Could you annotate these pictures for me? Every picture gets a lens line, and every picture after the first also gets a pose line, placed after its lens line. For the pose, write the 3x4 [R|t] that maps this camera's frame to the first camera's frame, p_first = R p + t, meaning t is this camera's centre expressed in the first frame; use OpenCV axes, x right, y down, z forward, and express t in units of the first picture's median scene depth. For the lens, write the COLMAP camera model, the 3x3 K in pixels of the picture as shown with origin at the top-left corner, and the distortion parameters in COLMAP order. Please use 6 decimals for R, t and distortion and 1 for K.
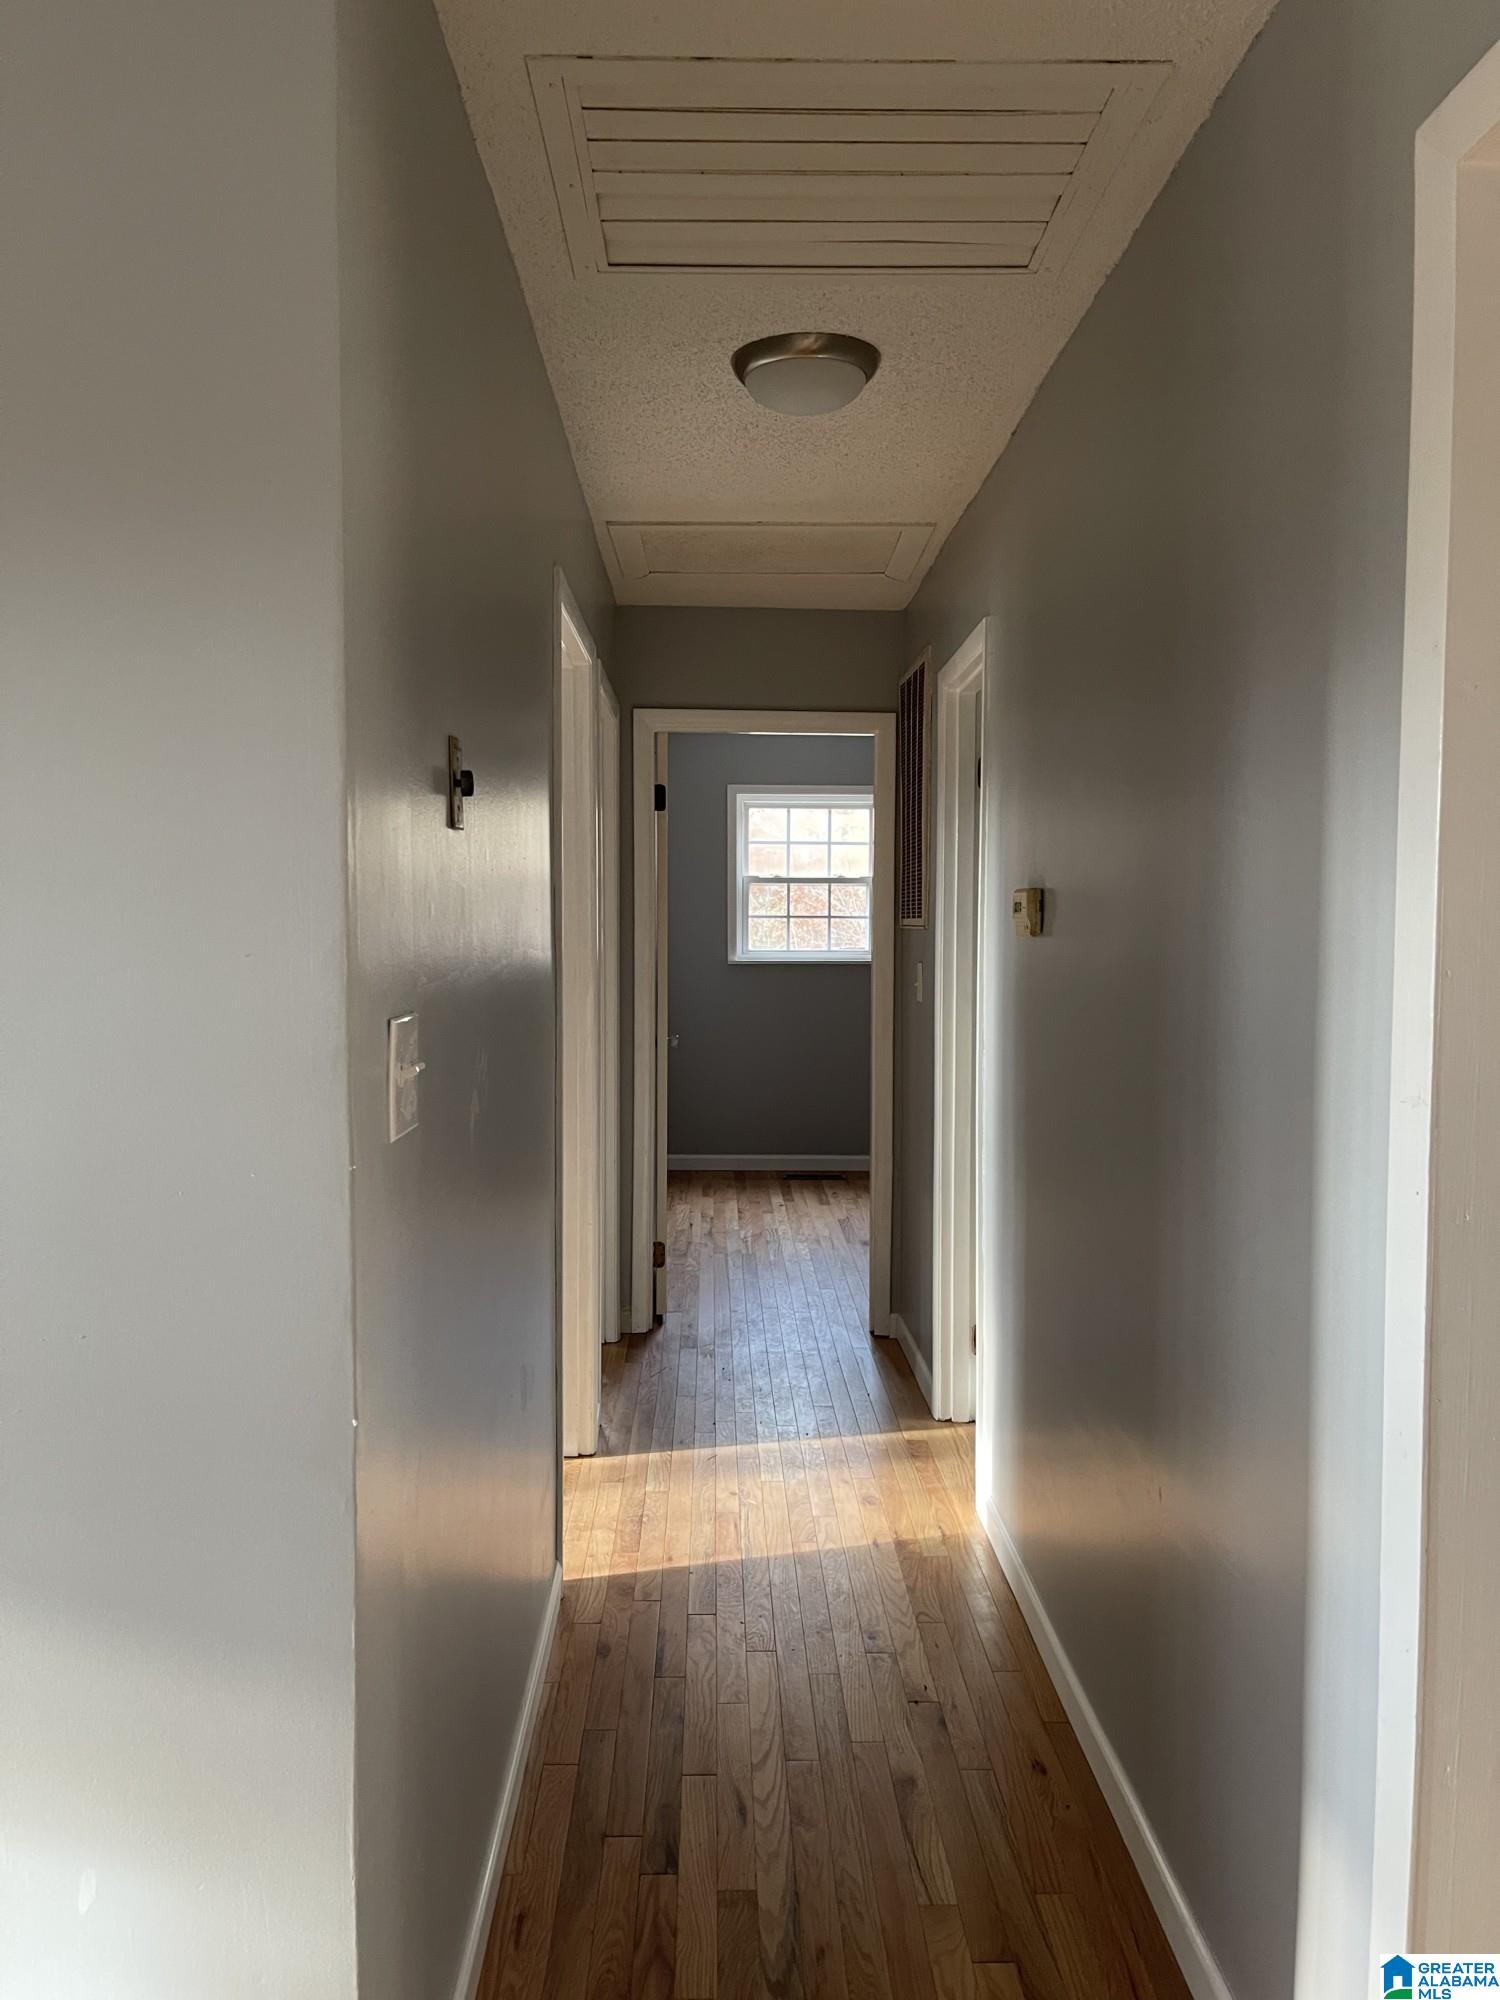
lens RADIAL K [[1496.7, 0, 744.5], [0, 1496.7, 997.5], [0, 0, 1]] dist [0.008339, 0.000571]
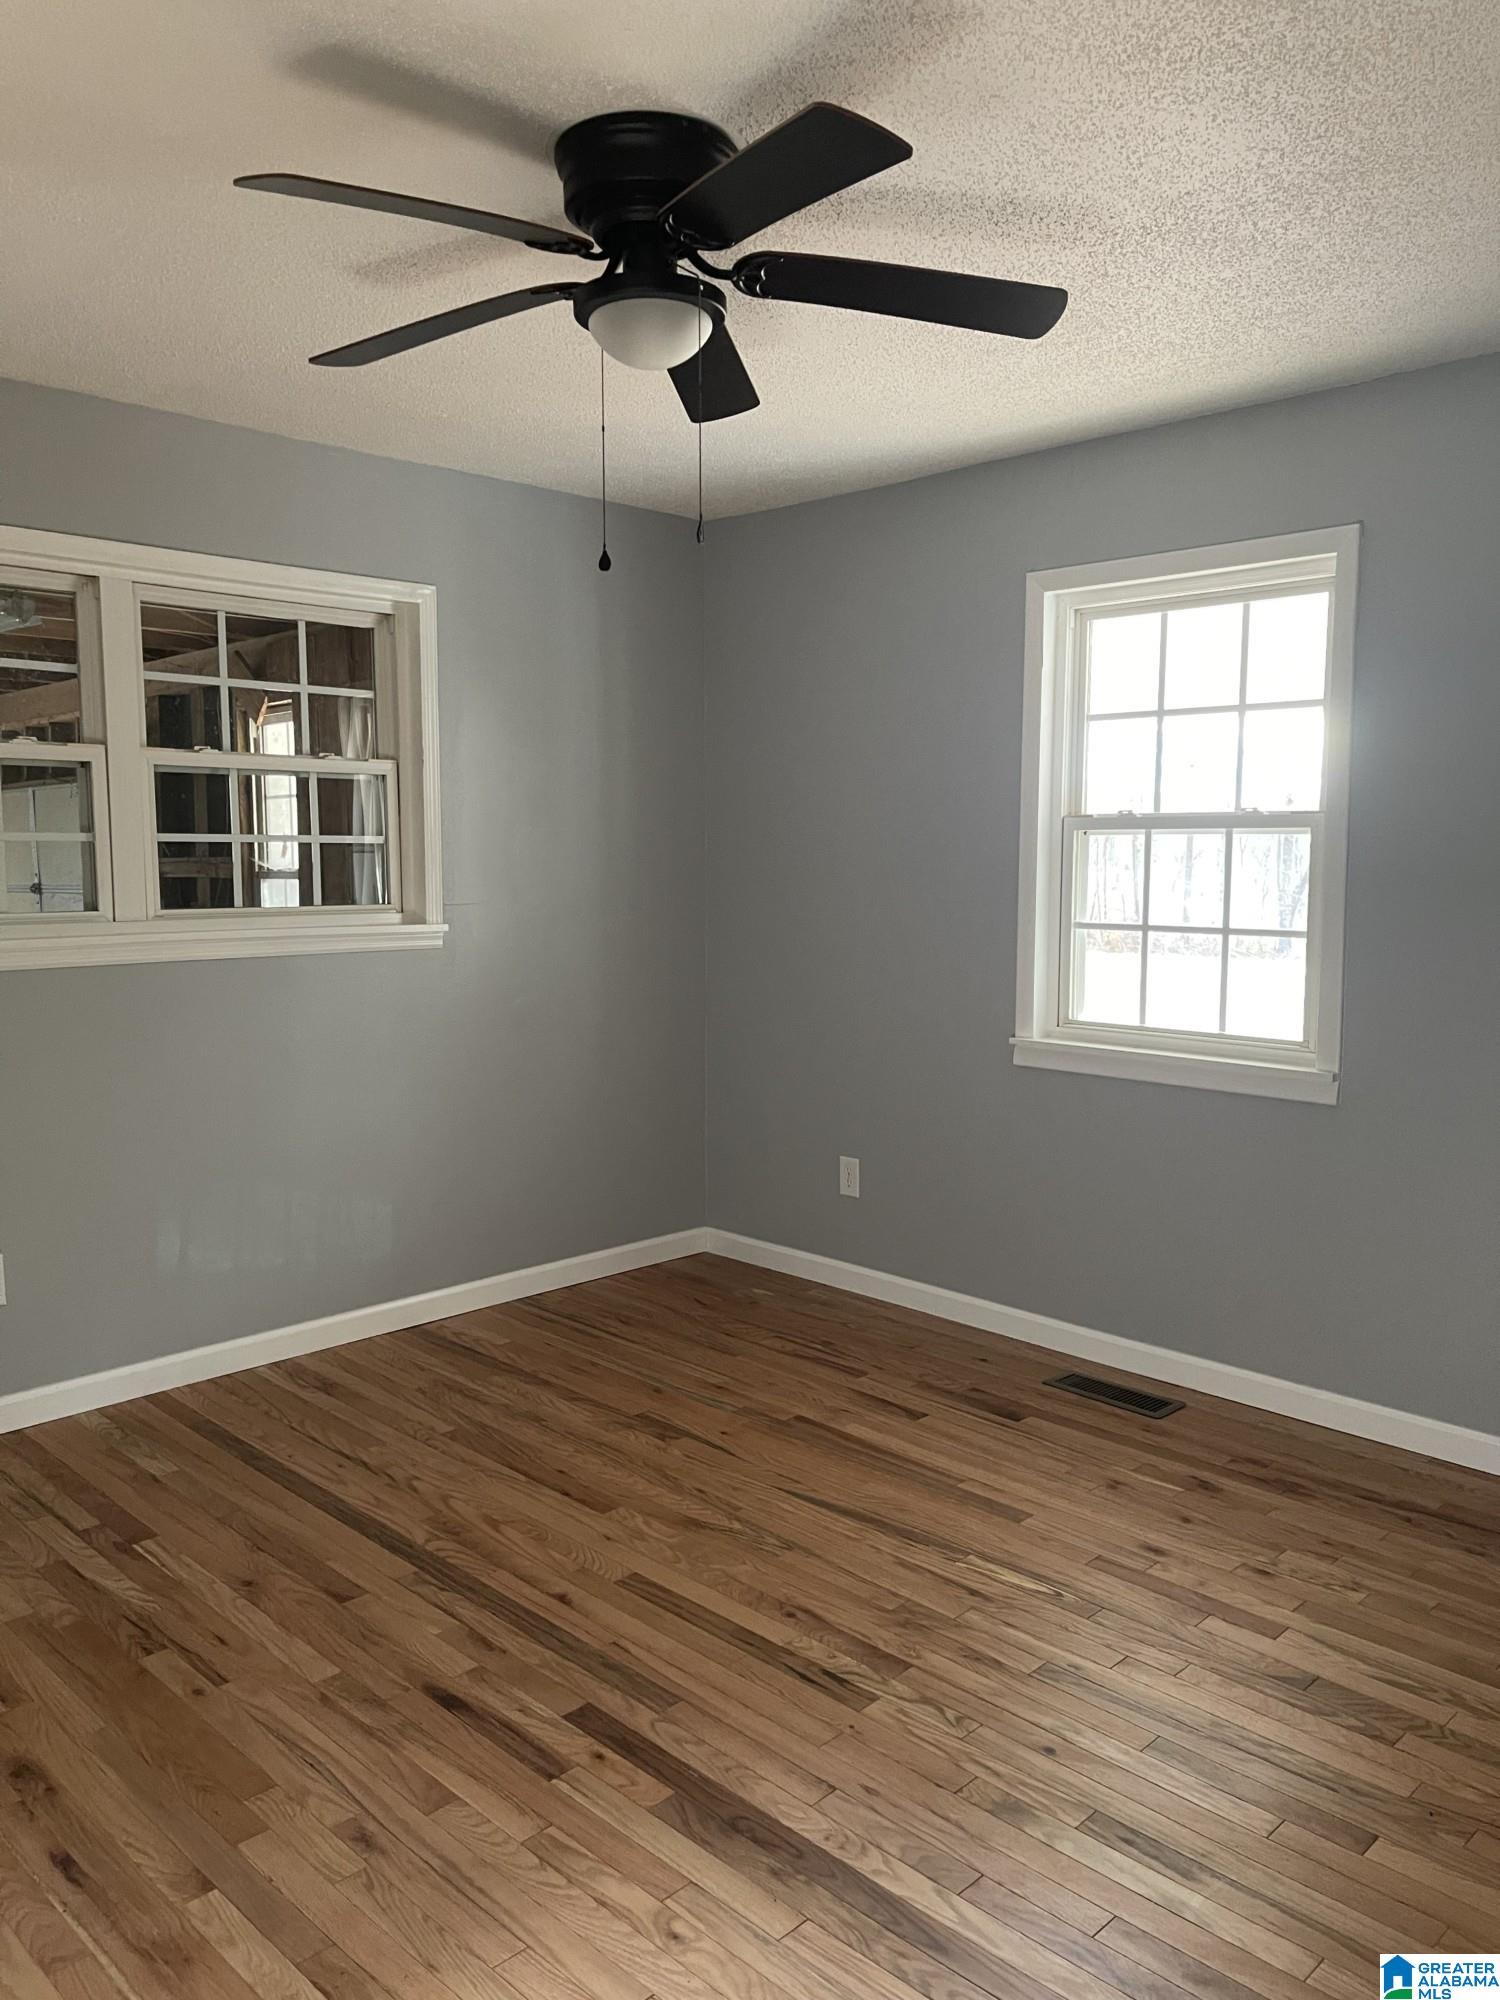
lens RADIAL K [[1496.7, 0, 739.3], [0, 1496.7, 1001.5], [0, 0, 1]] dist [0.008339, 0.000571]
pose [[0.691468, 0.072135, -0.718796, 0.218961], [-0.036839, 0.997228, 0.064639, -0.055183], [0.721467, -0.018216, 0.692209, 0.685699]]
